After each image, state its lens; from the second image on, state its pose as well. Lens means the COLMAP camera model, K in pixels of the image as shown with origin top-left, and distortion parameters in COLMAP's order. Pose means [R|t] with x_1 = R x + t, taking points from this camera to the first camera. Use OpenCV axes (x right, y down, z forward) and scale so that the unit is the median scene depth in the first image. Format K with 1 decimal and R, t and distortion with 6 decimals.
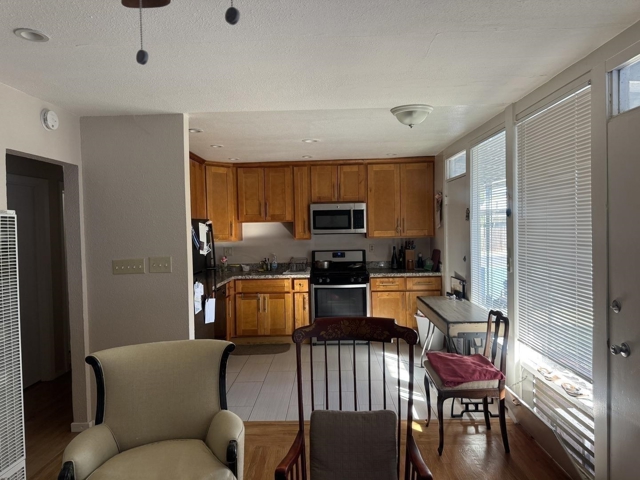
lens RADIAL K [[443.6, 0, 320.0], [0, 443.6, 240.0], [0, 0, 1]] dist [0.090249, -0.159130]
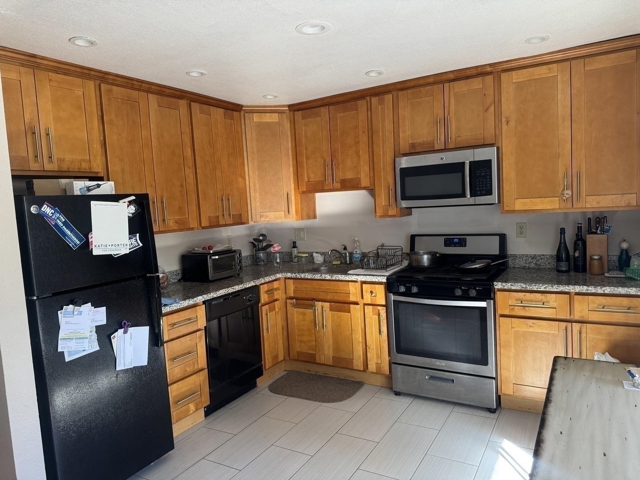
lens RADIAL K [[443.6, 0, 320.0], [0, 443.6, 240.0], [0, 0, 1]] dist [0.090249, -0.159130]
pose [[0.868486, 0.014577, -0.495499, 0.186869], [0.022807, 0.997334, 0.069316, -0.014667], [0.495188, -0.071501, 0.865838, 0.425067]]
